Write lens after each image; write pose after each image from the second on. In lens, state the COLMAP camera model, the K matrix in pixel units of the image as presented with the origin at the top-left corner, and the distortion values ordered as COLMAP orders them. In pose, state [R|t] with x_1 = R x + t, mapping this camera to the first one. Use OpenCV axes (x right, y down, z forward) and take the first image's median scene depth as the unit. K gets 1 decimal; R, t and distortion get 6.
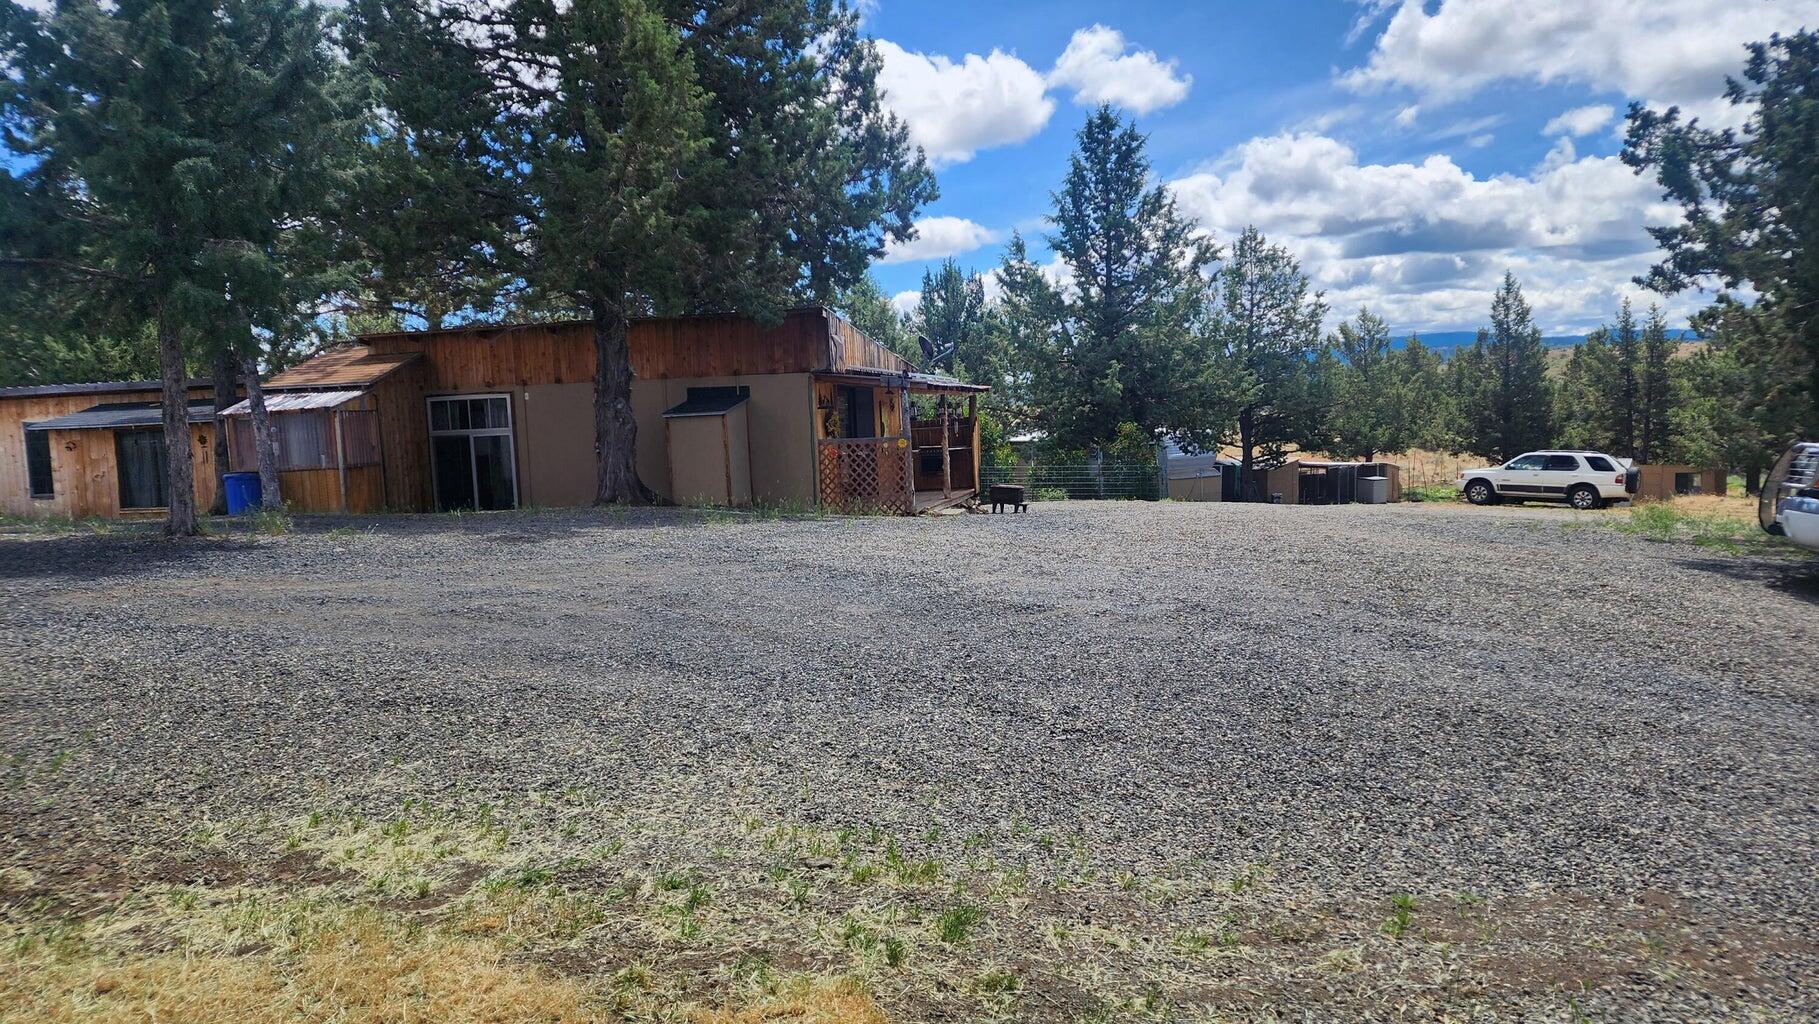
lens RADIAL K [[1266.8, 0, 906.7], [0, 1266.8, 555.0], [0, 0, 1]] dist [0.080280, -0.087380]
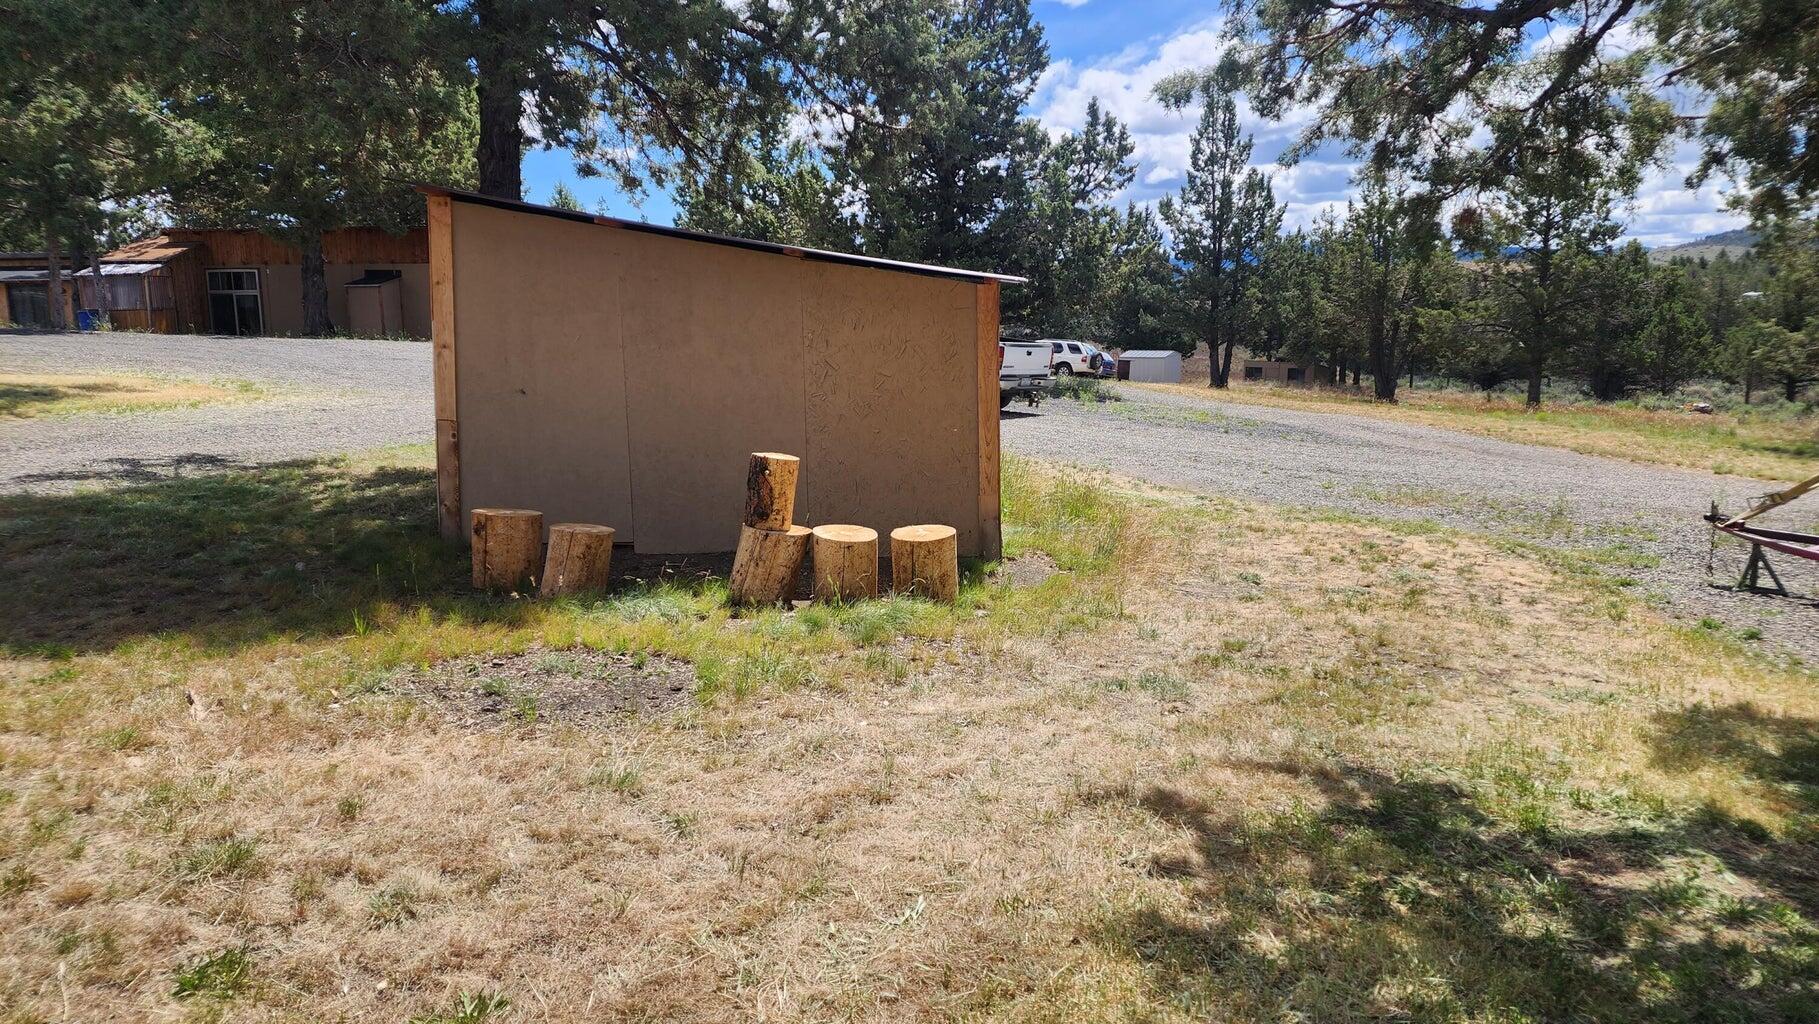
lens RADIAL K [[1266.8, 0, 906.7], [0, 1266.8, 555.0], [0, 0, 1]] dist [0.080280, -0.087380]
pose [[0.996325, 0.016996, 0.083955, 0.232379], [-0.023748, 0.996505, 0.080092, 0.052551], [-0.082300, -0.081791, 0.993246, -0.445285]]
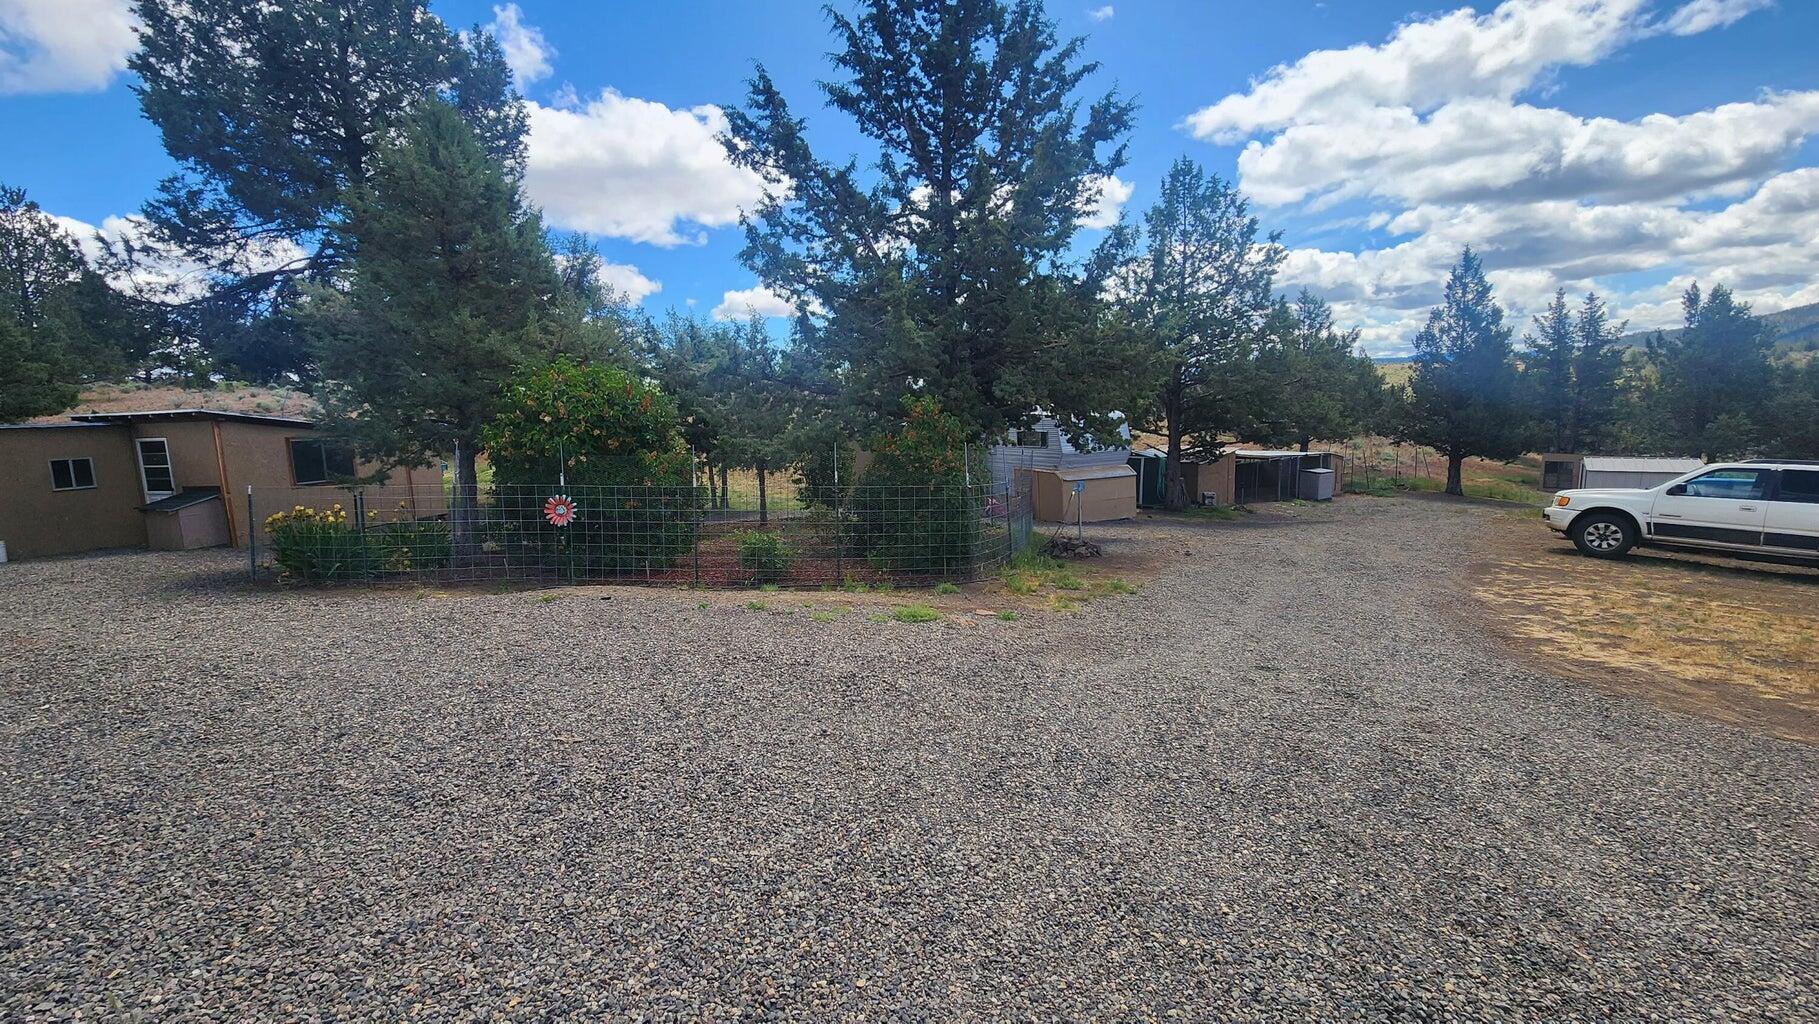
lens RADIAL K [[669.8, 0, 930.6], [0, 669.8, 512.5], [0, 0, 1]] dist [-0.010078, 0.000035]
pose [[0.994920, 0.017907, -0.099059, 0.192621], [-0.013410, 0.998857, 0.045875, -0.066214], [0.099768, -0.044313, 0.994024, 0.690223]]
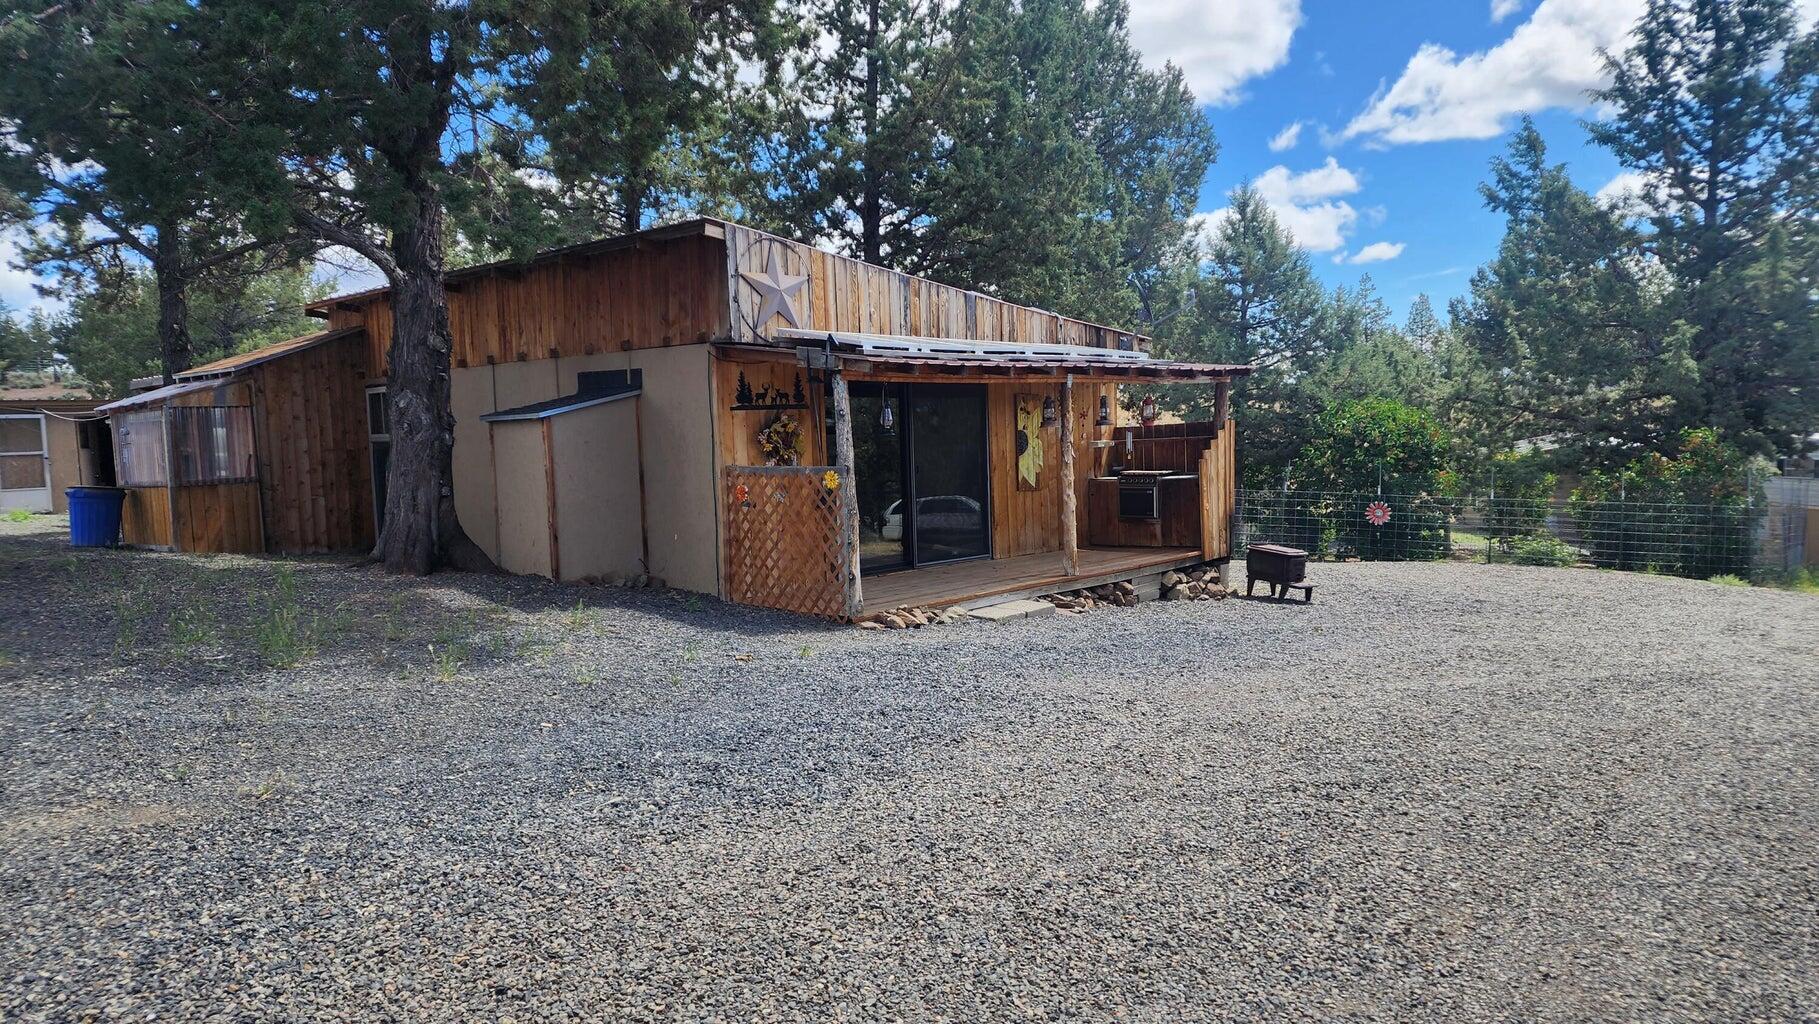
lens RADIAL K [[1266.8, 0, 906.7], [0, 1266.8, 555.0], [0, 0, 1]] dist [0.080280, -0.087380]
pose [[0.868878, 0.065531, -0.490669, 0.143288], [-0.060759, 0.997822, 0.025670, -0.037810], [0.491283, 0.007509, 0.870968, 0.297022]]
